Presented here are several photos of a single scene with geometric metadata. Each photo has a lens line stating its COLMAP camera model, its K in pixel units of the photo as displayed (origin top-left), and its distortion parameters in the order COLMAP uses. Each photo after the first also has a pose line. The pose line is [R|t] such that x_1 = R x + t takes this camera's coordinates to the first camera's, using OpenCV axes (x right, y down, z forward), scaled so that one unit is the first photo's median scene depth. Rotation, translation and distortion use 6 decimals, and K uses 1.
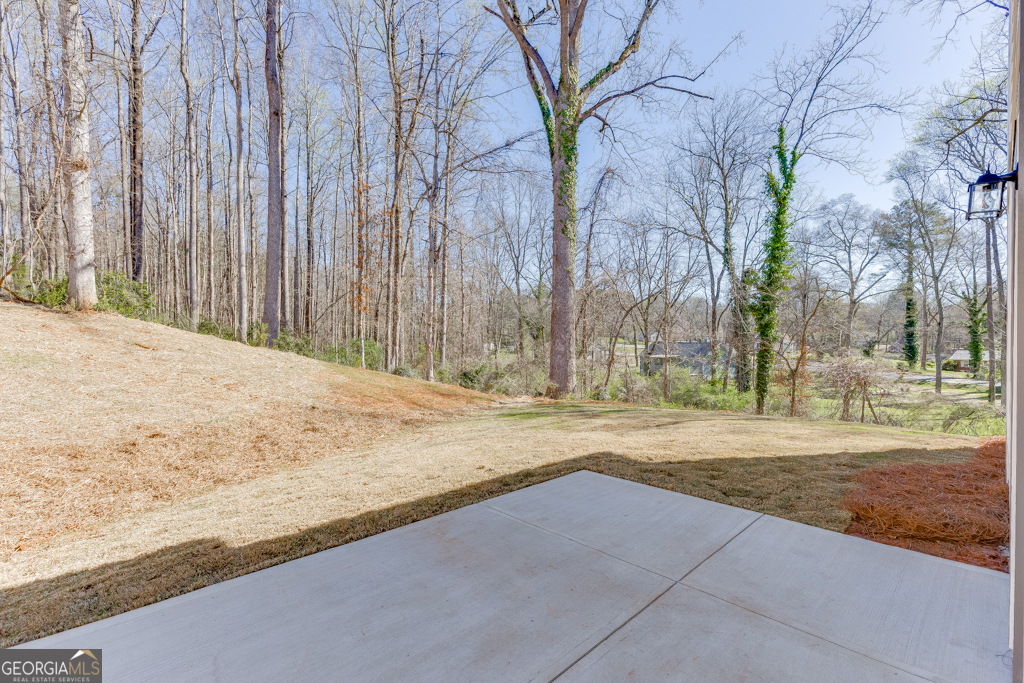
lens RADIAL K [[457.9, 0, 517.9], [0, 457.9, 342.7], [0, 0, 1]] dist [0.003342, -0.000086]
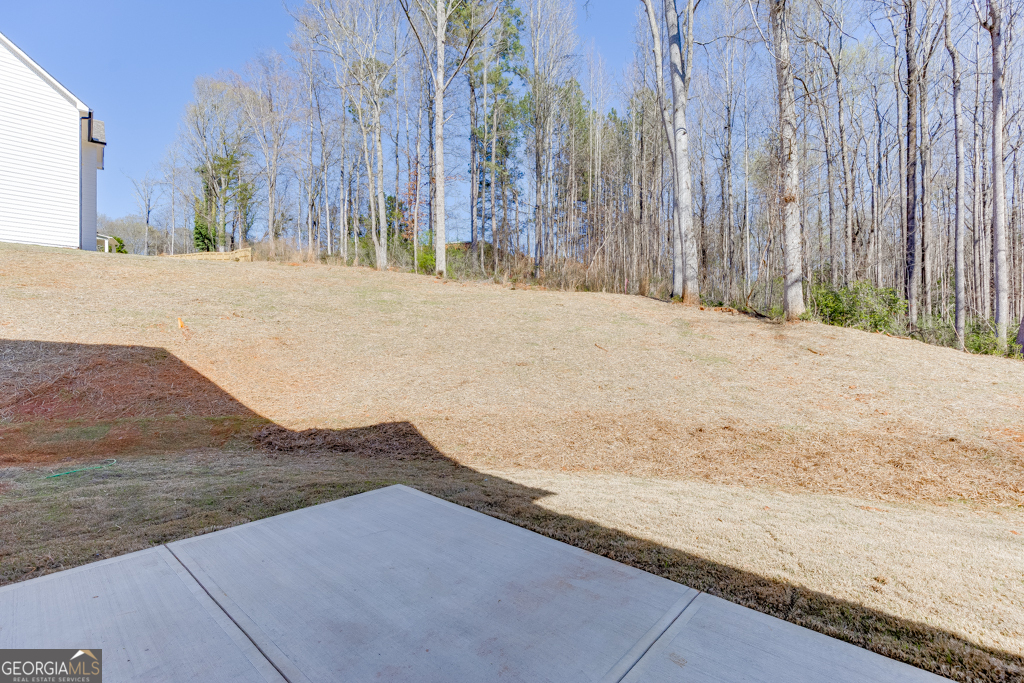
lens RADIAL K [[454.6, 0, 520.5], [0, 454.6, 343.7], [0, 0, 1]] dist [0.000980, 0.000475]
pose [[0.080386, -0.005919, -0.996746, 0.578434], [-0.004282, 0.999971, -0.006284, 0.000478], [0.996755, 0.004773, 0.080358, 0.733852]]
